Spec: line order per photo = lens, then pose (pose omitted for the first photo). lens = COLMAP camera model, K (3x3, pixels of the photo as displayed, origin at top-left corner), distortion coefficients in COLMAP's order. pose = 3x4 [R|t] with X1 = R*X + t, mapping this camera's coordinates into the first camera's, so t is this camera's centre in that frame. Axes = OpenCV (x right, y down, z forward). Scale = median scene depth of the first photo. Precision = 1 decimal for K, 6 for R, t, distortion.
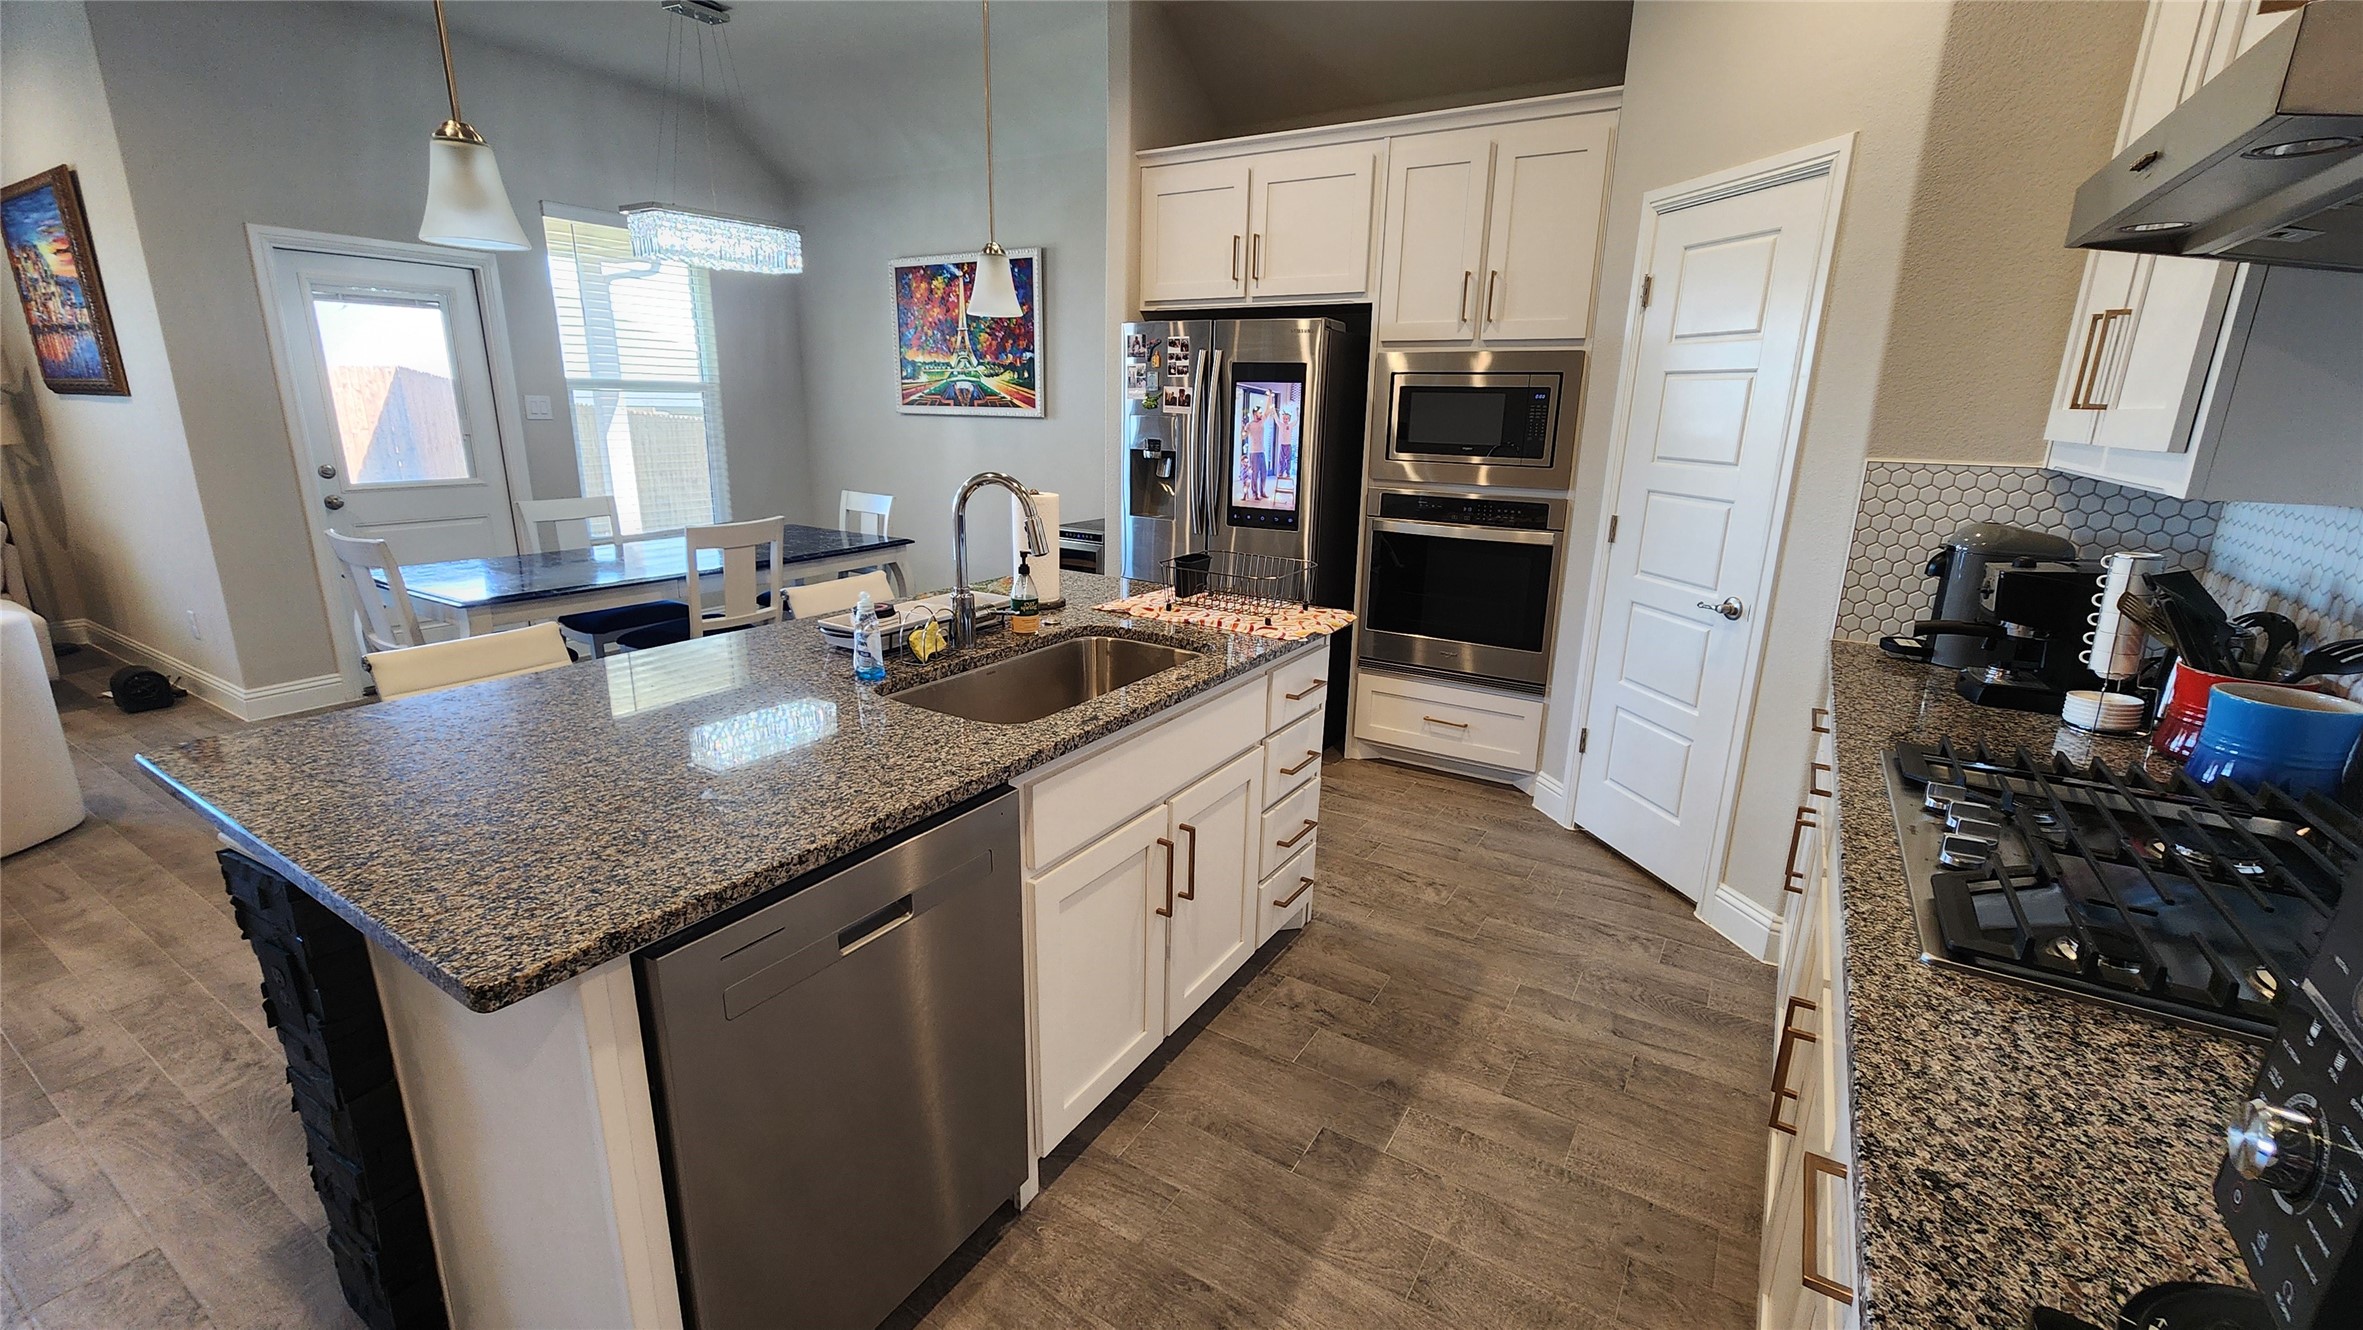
lens RADIAL K [[971.9, 0, 1190.2], [0, 971.9, 666.3], [0, 0, 1]] dist [-0.008858, -0.000124]
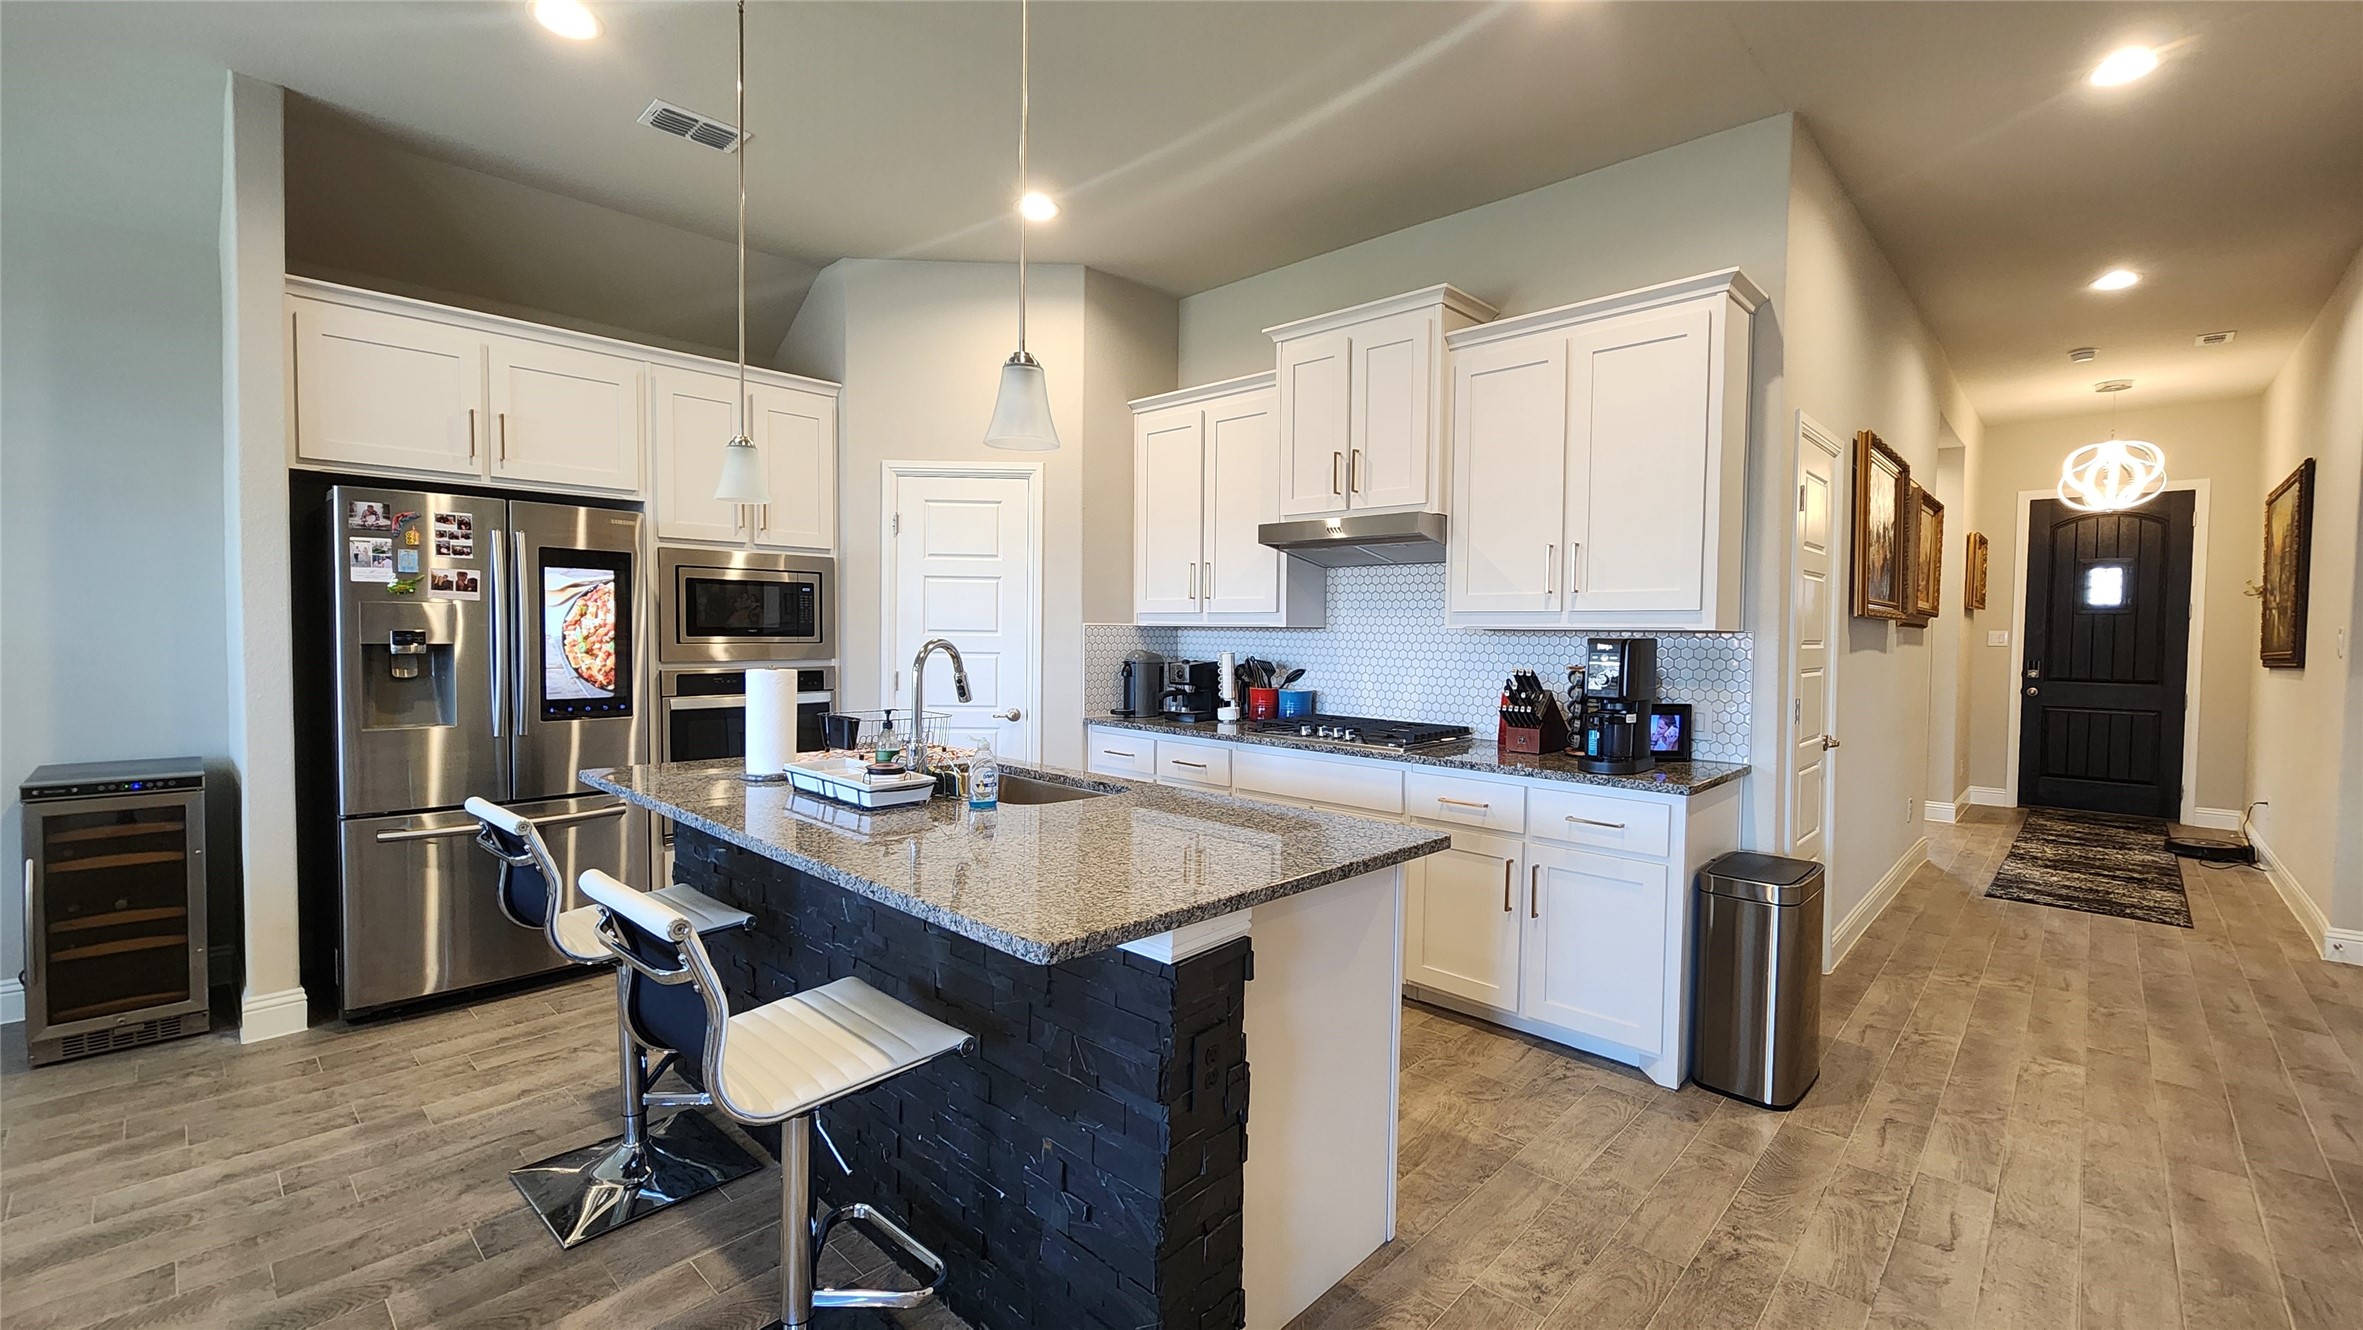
lens RADIAL K [[971.9, 0, 1195.9], [0, 971.9, 662.9], [0, 0, 1]] dist [-0.008858, -0.000124]
pose [[0.204857, -0.050110, 0.977508, -0.762499], [0.250618, 0.968082, -0.002895, -0.047419], [-0.946163, 0.245574, 0.210877, 0.248208]]
